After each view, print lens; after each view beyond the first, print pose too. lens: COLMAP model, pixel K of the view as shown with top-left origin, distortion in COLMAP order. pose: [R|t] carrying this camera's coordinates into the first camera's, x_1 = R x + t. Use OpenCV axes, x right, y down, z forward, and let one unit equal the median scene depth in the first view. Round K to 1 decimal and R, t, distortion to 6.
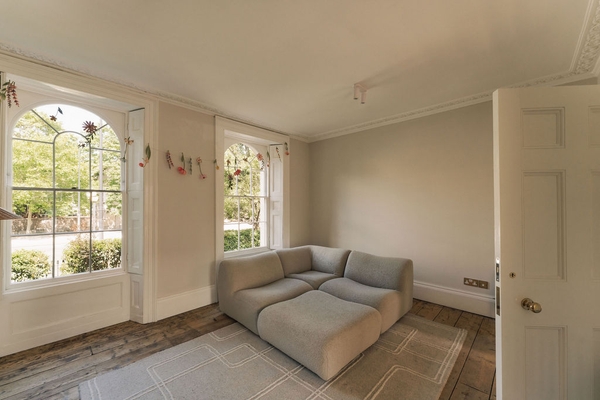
lens RADIAL K [[252.1, 0, 302.1], [0, 252.1, 202.9], [0, 0, 1]] dist [0.000407, 0.000694]
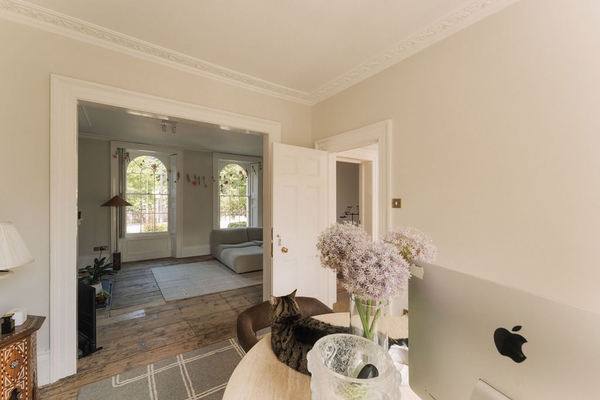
lens RADIAL K [[252.1, 0, 281.5], [0, 252.1, 201.3], [0, 0, 1]] dist [0.000407, 0.000694]
pose [[0.972898, 0.002993, -0.231216, 0.672888], [-0.001912, 0.999986, 0.004897, 0.000611], [0.231228, -0.004322, 0.972890, -0.797408]]
